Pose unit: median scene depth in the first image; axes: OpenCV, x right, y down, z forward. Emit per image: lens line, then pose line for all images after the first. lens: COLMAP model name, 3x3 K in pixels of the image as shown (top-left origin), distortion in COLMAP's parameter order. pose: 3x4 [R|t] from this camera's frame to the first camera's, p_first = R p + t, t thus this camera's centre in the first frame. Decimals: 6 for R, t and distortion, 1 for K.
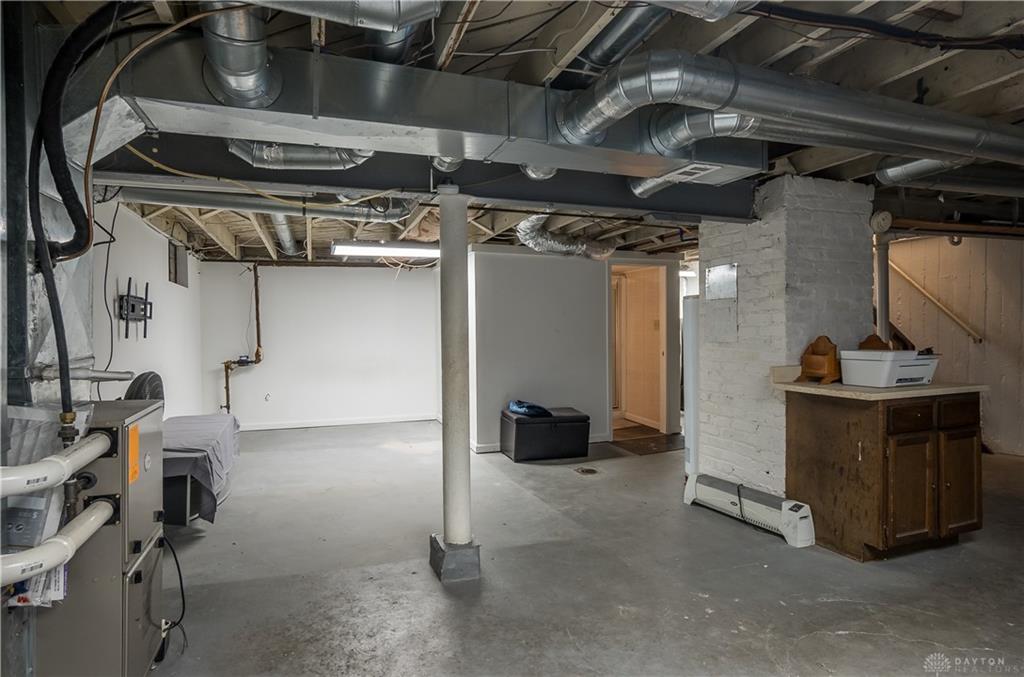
lens RADIAL K [[539.8, 0, 509.7], [0, 539.8, 334.8], [0, 0, 1]] dist [-0.004898, -0.000392]
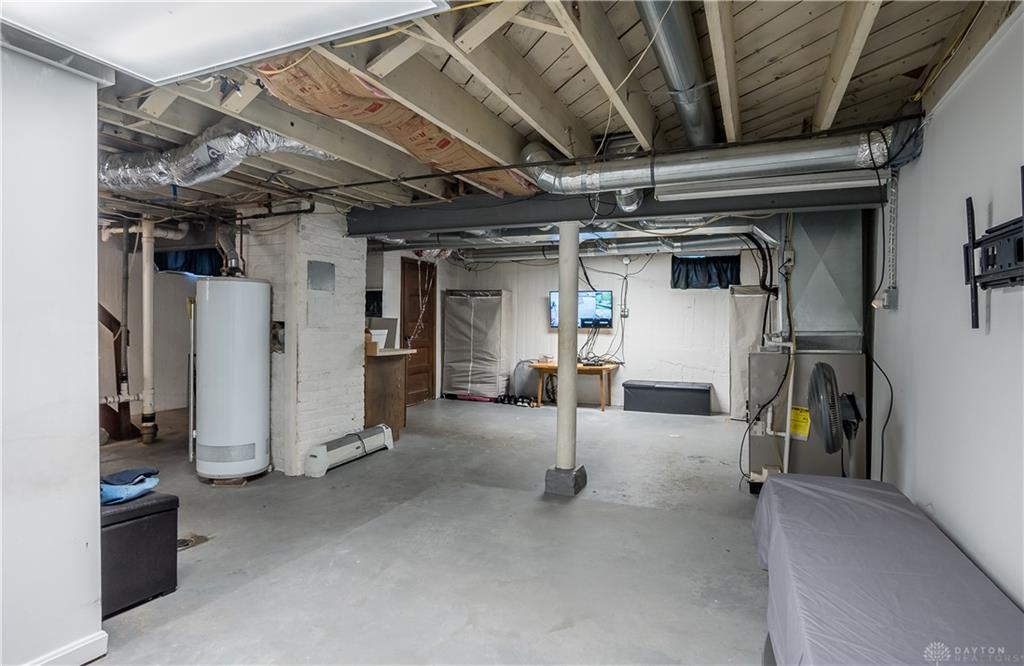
lens RADIAL K [[529.5, 0, 514.0], [0, 529.5, 327.2], [0, 0, 1]] dist [-0.029312, -0.000344]
pose [[-0.710077, -0.006744, 0.704092, -0.718281], [0.000813, 0.999946, 0.010397, 0.002799], [-0.704124, 0.007955, -0.710033, 1.539027]]
